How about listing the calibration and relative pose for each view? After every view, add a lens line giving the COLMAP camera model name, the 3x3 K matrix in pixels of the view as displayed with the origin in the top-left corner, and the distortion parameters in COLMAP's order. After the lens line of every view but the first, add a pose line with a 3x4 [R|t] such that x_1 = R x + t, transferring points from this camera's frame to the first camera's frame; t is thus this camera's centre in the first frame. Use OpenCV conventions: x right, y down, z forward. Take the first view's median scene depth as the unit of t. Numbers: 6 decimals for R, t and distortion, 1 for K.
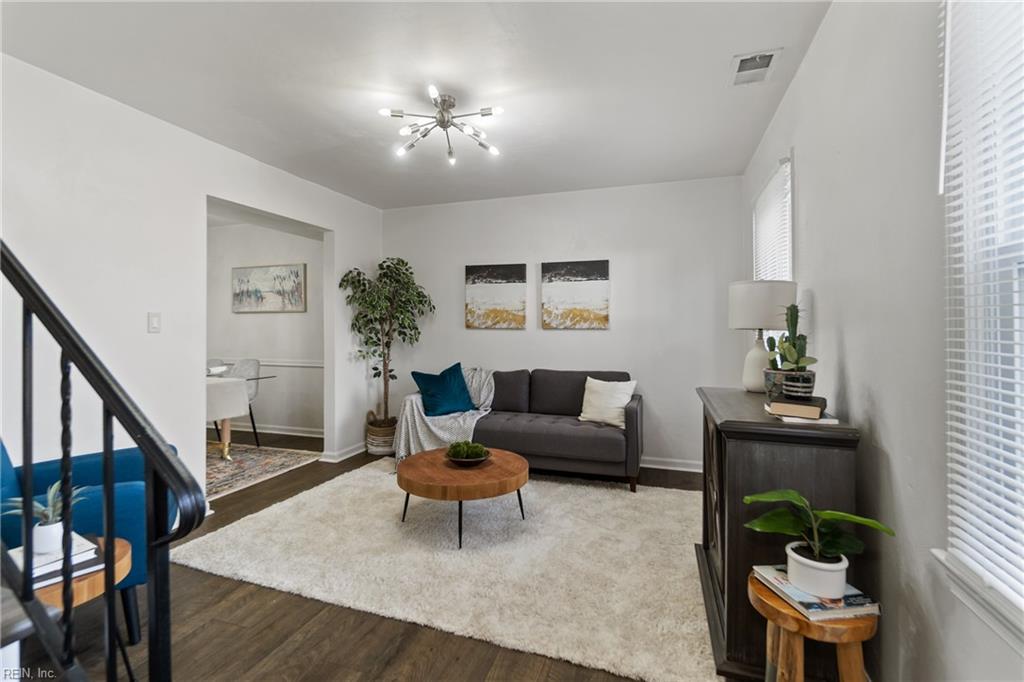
lens RADIAL K [[458.0, 0, 507.3], [0, 458.0, 332.2], [0, 0, 1]] dist [-0.006751, -0.001283]
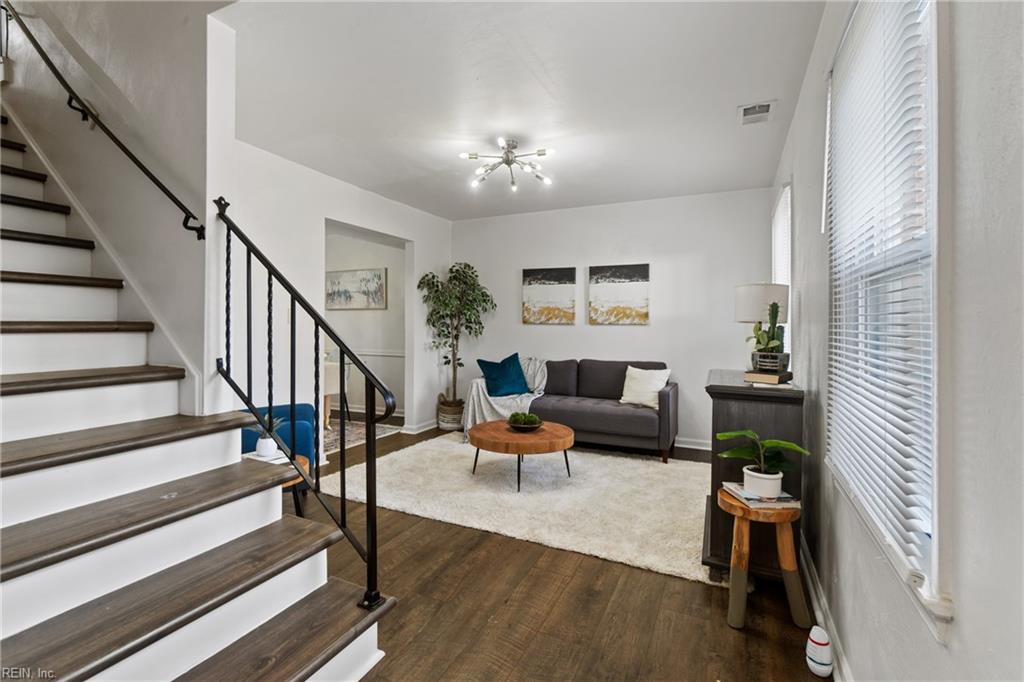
lens RADIAL K [[458.0, 0, 511.9], [0, 458.0, 330.0], [0, 0, 1]] dist [-0.006751, -0.001283]
pose [[0.994079, 0.007262, -0.108416, 0.013083], [-0.007532, 0.999969, -0.002075, 0.018466], [0.108398, 0.002879, 0.994103, -0.264239]]
